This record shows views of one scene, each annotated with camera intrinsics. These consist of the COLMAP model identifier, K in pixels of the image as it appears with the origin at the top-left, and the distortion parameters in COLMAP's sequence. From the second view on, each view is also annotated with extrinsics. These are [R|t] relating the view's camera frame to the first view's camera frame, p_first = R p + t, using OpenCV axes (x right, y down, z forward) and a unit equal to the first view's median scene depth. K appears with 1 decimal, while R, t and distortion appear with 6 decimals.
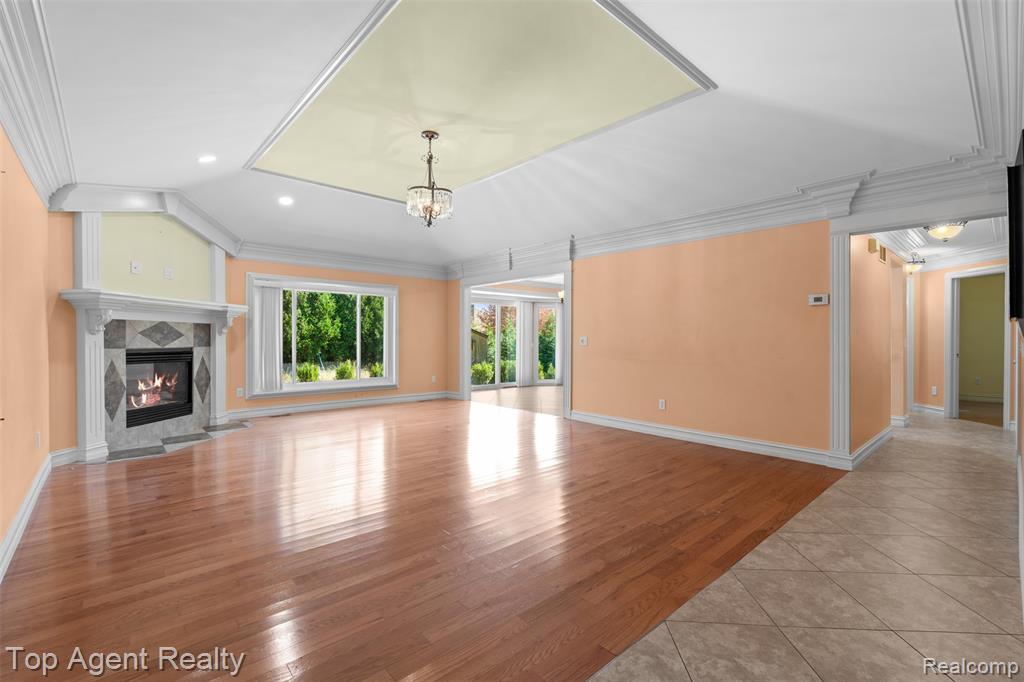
lens RADIAL K [[455.9, 0, 511.7], [0, 455.9, 344.2], [0, 0, 1]] dist [-0.003411, -0.000366]
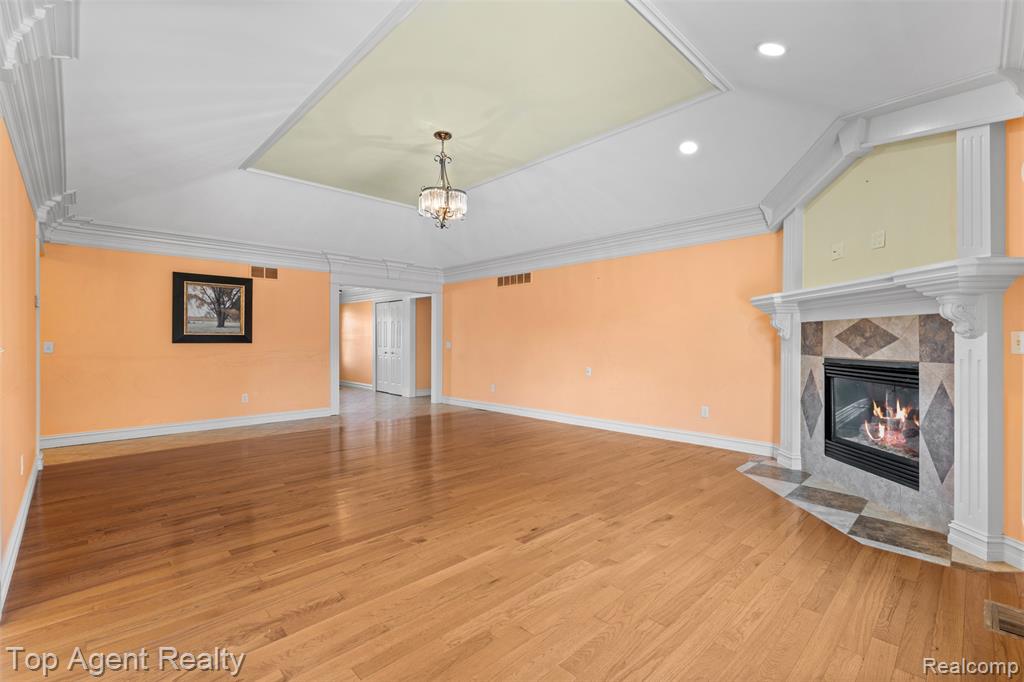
lens RADIAL K [[453.0, 0, 509.0], [0, 453.0, 337.5], [0, 0, 1]] dist [-0.000528, -0.000062]
pose [[-0.999613, -0.002325, -0.027738, -0.266088], [-0.002480, 0.999981, 0.005557, -0.027108], [0.027724, 0.005624, -0.999600, 1.786740]]
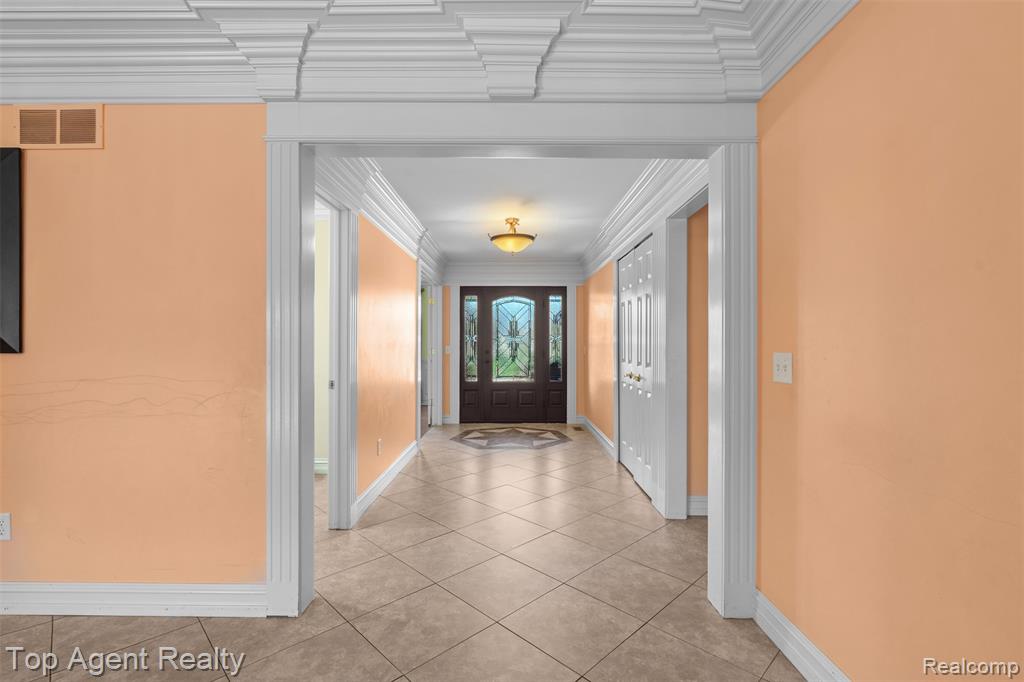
lens RADIAL K [[458.1, 0, 509.2], [0, 458.1, 344.8], [0, 0, 1]] dist [-0.000876, 0.000355]
pose [[-0.734586, -0.002720, 0.678510, -0.168144], [0.006761, 0.999913, 0.011328, -0.010399], [-0.678482, 0.012909, -0.734504, 0.413412]]
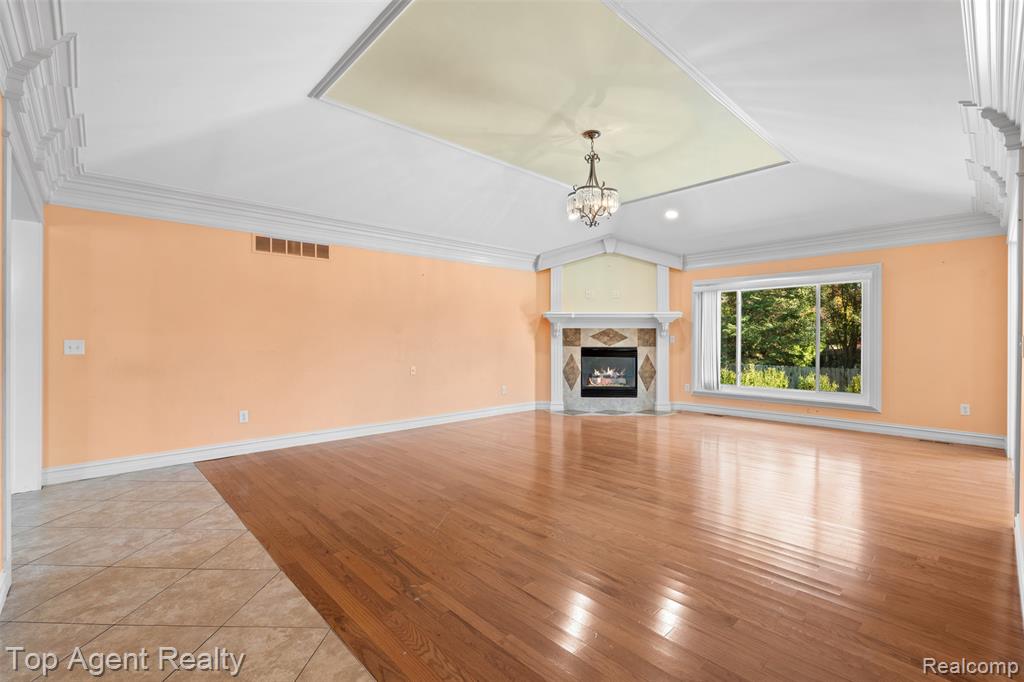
lens RADIAL K [[458.1, 0, 509.2], [0, 458.1, 344.8], [0, 0, 1]] dist [-0.000876, 0.000355]
pose [[0.007066, 0.009316, -0.999932, 0.736886], [-0.013317, 0.999869, 0.009222, -0.007588], [0.999886, 0.013251, 0.007189, 0.738859]]
